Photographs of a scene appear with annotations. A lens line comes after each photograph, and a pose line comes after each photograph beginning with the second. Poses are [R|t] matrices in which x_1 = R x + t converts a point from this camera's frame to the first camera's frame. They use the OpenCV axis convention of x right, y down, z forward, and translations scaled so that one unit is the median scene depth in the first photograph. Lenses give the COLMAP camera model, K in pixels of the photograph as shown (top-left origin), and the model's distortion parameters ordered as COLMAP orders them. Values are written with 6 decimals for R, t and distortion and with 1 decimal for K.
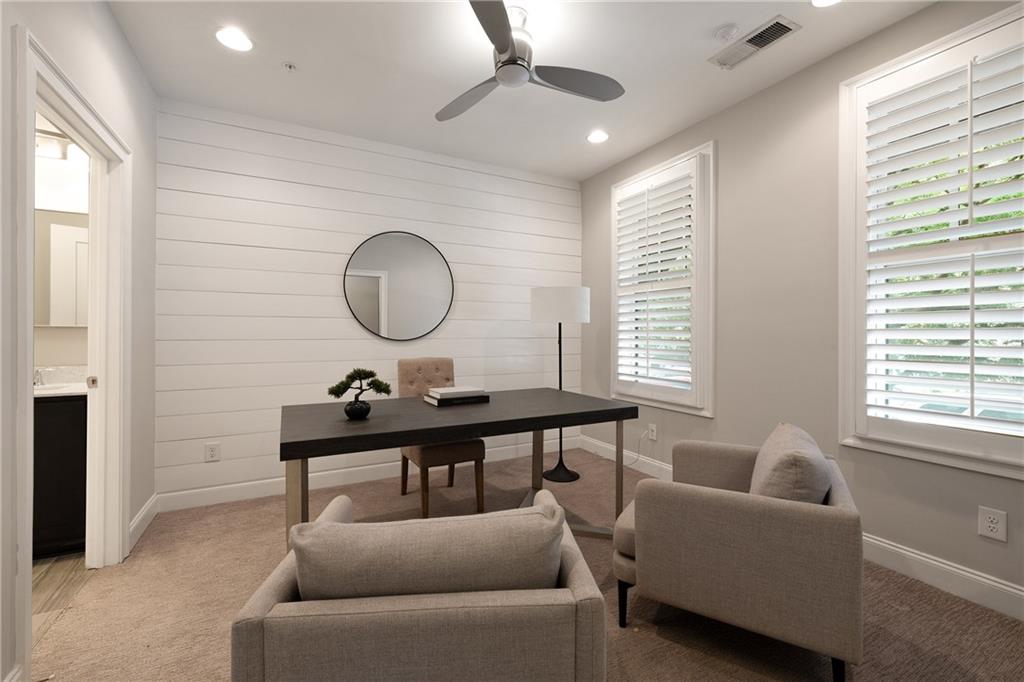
lens RADIAL K [[426.2, 0, 512.6], [0, 426.2, 334.8], [0, 0, 1]] dist [-0.000338, 0.000965]
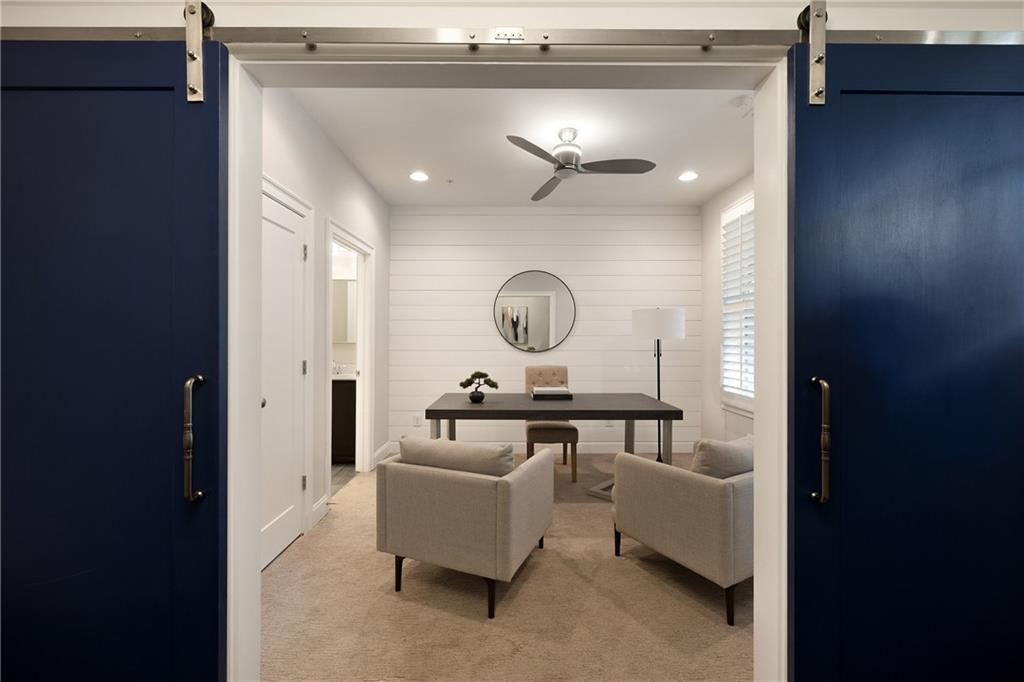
lens RADIAL K [[426.2, 0, 515.4], [0, 426.2, 341.3], [0, 0, 1]] dist [-0.000338, 0.000965]
pose [[0.890740, 0.003517, -0.454499, 0.475828], [-0.003420, 0.999994, 0.001034, -0.034539], [0.454499, 0.000633, 0.890747, -0.351805]]
